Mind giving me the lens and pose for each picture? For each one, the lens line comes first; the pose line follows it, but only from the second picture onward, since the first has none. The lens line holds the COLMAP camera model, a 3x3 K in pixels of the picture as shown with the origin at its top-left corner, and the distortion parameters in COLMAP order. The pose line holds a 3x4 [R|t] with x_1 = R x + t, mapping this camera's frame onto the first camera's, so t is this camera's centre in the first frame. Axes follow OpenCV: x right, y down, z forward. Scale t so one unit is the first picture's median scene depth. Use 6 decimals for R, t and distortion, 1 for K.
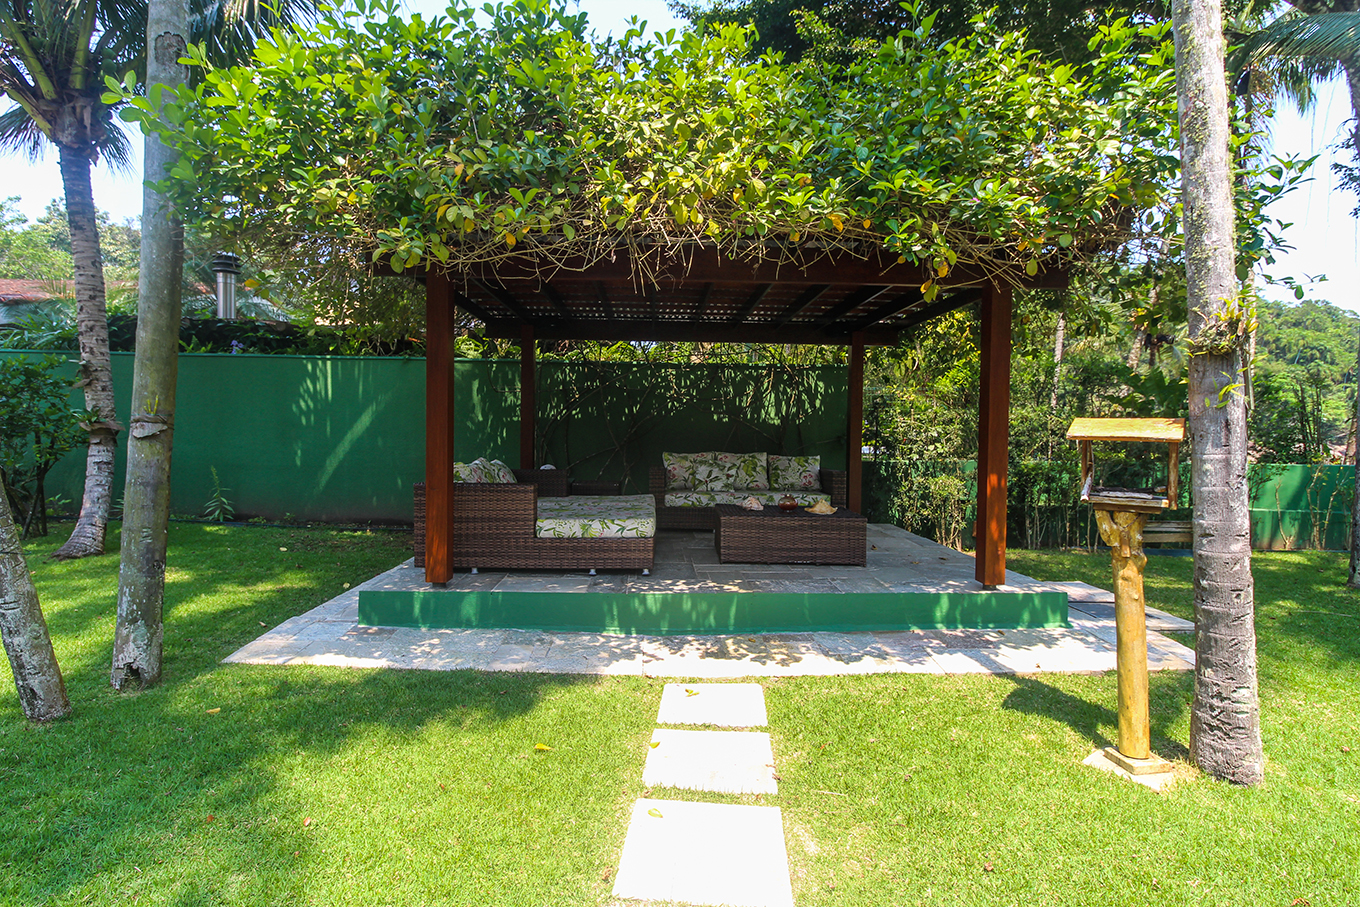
lens RADIAL K [[648.6, 0, 678.2], [0, 648.6, 456.6], [0, 0, 1]] dist [-0.018126, -0.000533]
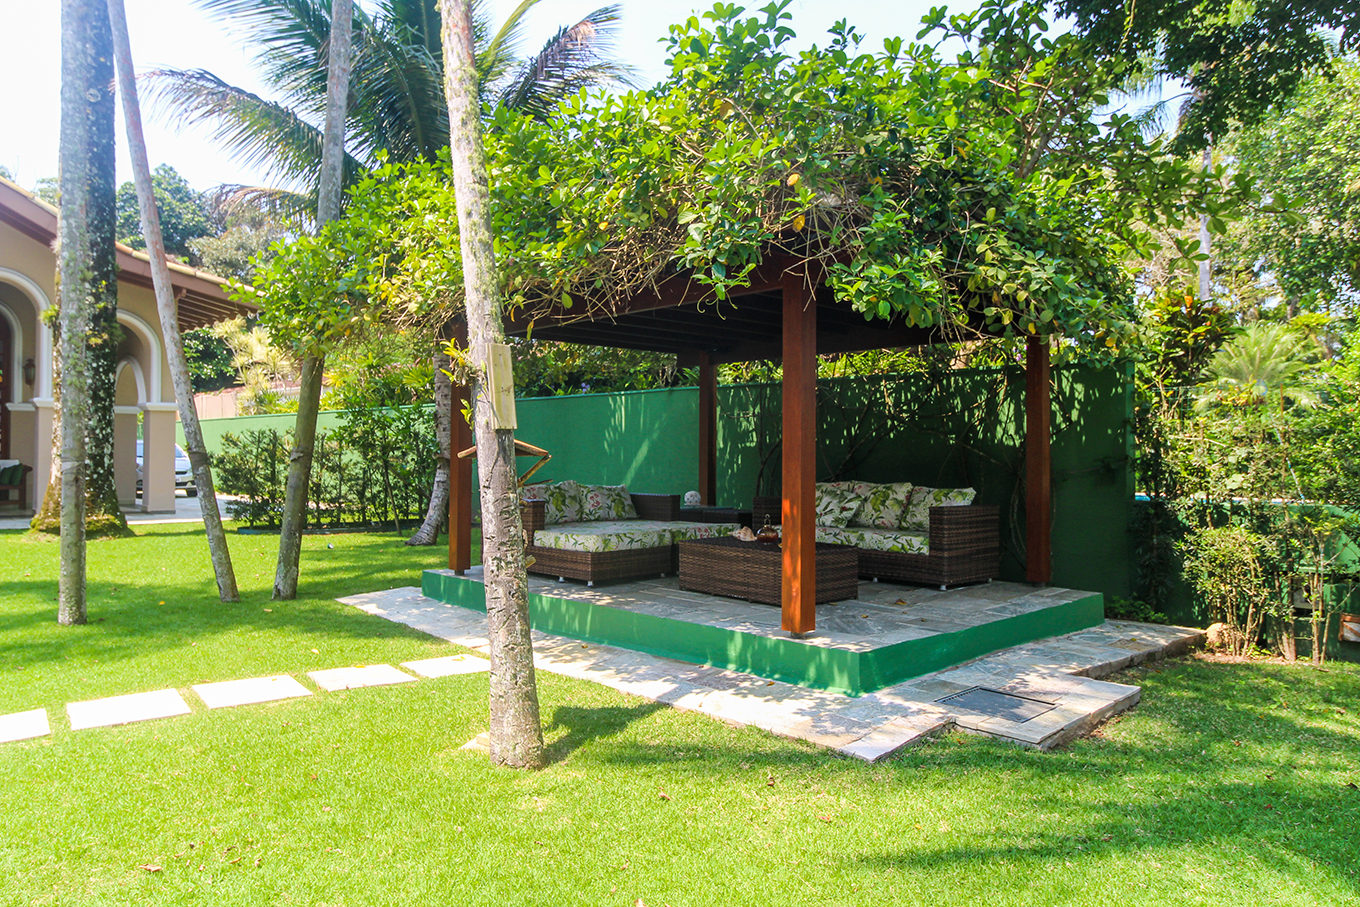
lens RADIAL K [[919.3, 0, 680.9], [0, 919.3, 446.4], [0, 0, 1]] dist [-0.003586, -0.001103]
pose [[0.670316, -0.018781, -0.741838, 0.786880], [-0.025805, 0.998485, -0.048595, 0.011877], [0.741627, 0.051717, 0.668816, 0.042695]]
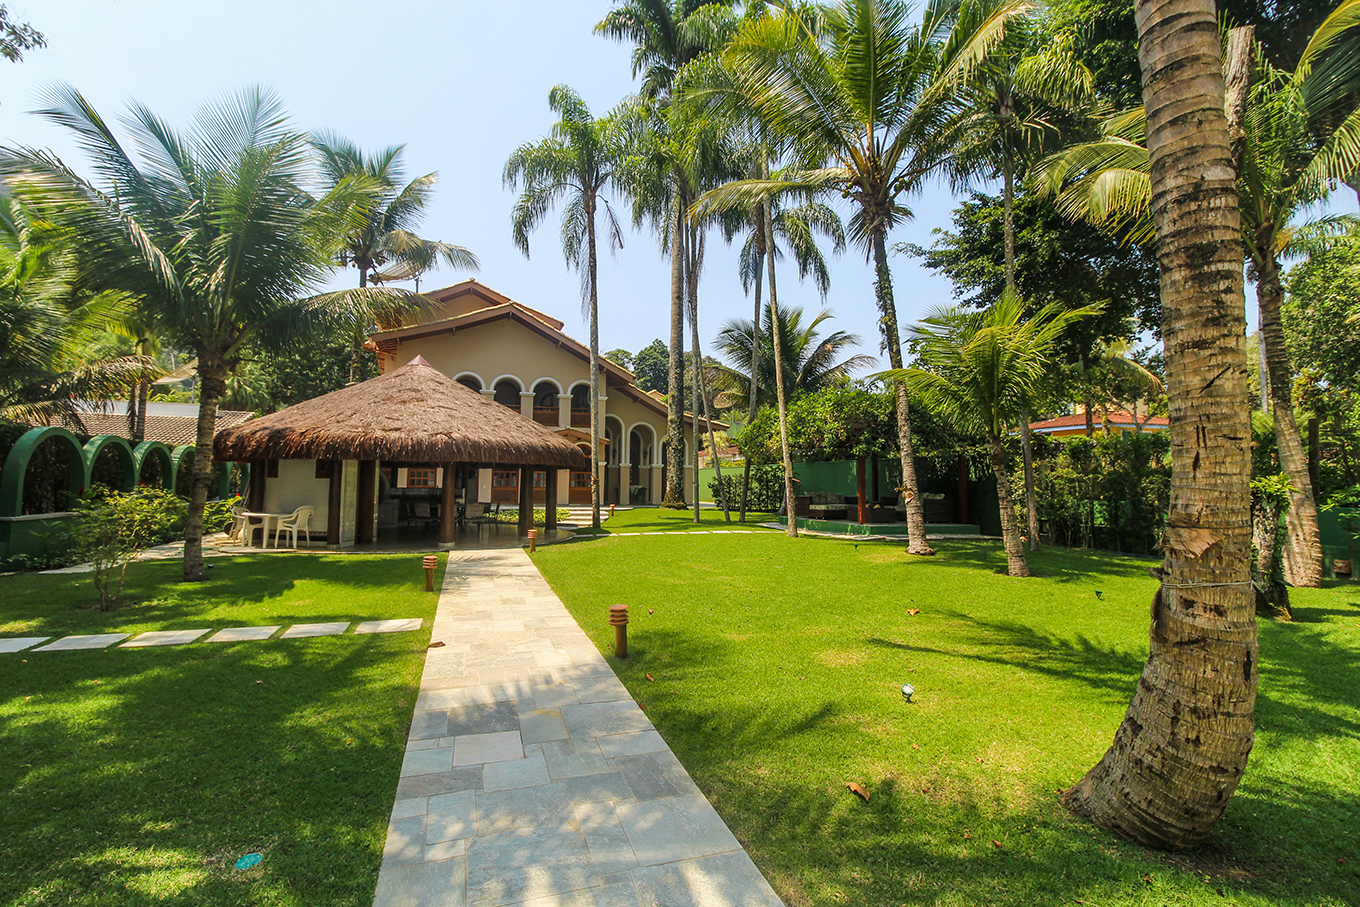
lens RADIAL K [[627.6, 0, 679.2], [0, 627.6, 448.7], [0, 0, 1]] dist [-0.010937, -0.000976]
pose [[0.285507, -0.069156, -0.955878, 2.198117], [-0.046729, 0.995202, -0.085958, 0.079205], [0.957237, 0.069209, 0.280906, -0.610296]]
